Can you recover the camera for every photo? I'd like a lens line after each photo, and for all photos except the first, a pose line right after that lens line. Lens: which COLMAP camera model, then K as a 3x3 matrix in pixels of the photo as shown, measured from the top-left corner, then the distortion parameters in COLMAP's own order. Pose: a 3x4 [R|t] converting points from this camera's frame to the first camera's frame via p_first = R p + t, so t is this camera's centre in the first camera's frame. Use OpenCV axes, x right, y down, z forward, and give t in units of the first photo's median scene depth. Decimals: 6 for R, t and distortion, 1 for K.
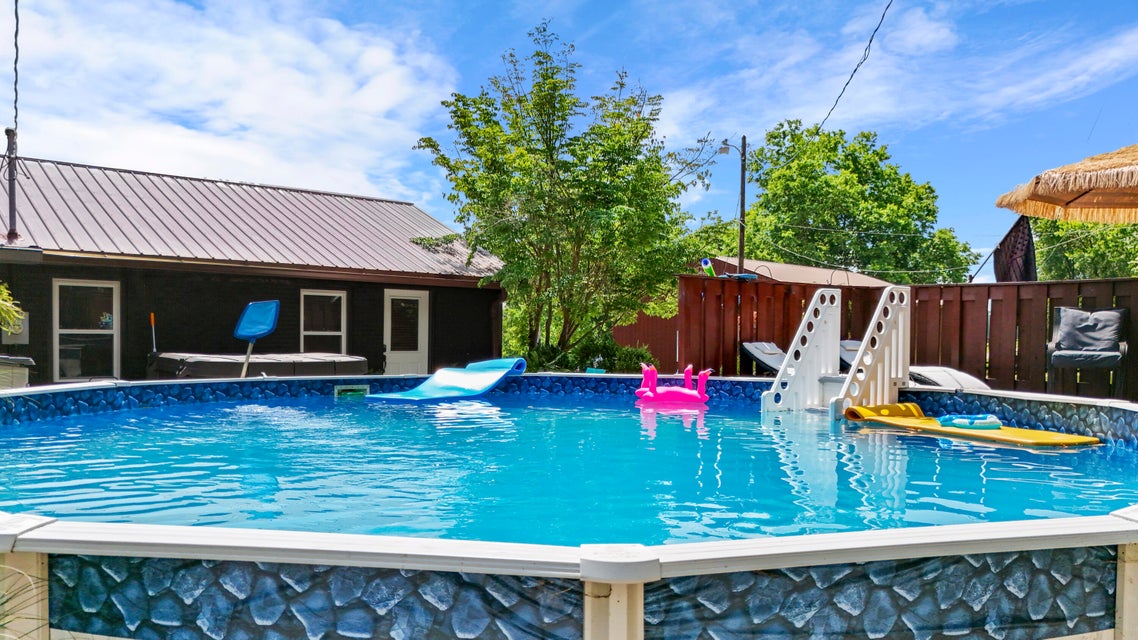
lens RADIAL K [[900.9, 0, 591.1], [0, 900.9, 314.2], [0, 0, 1]] dist [0.013588, 0.001625]
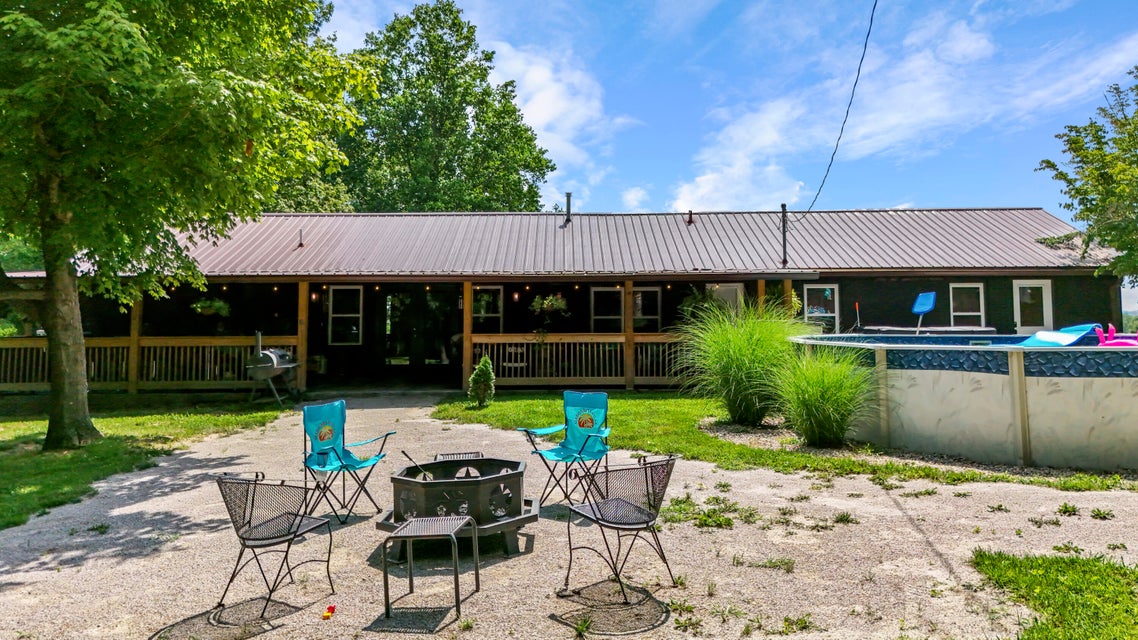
lens RADIAL K [[900.9, 0, 591.1], [0, 900.9, 314.2], [0, 0, 1]] dist [0.013588, 0.001625]
pose [[0.766544, -0.026121, -0.641660, 0.150721], [0.033058, 0.999453, -0.001194, 0.004390], [0.641340, -0.020297, 0.766988, -0.439345]]
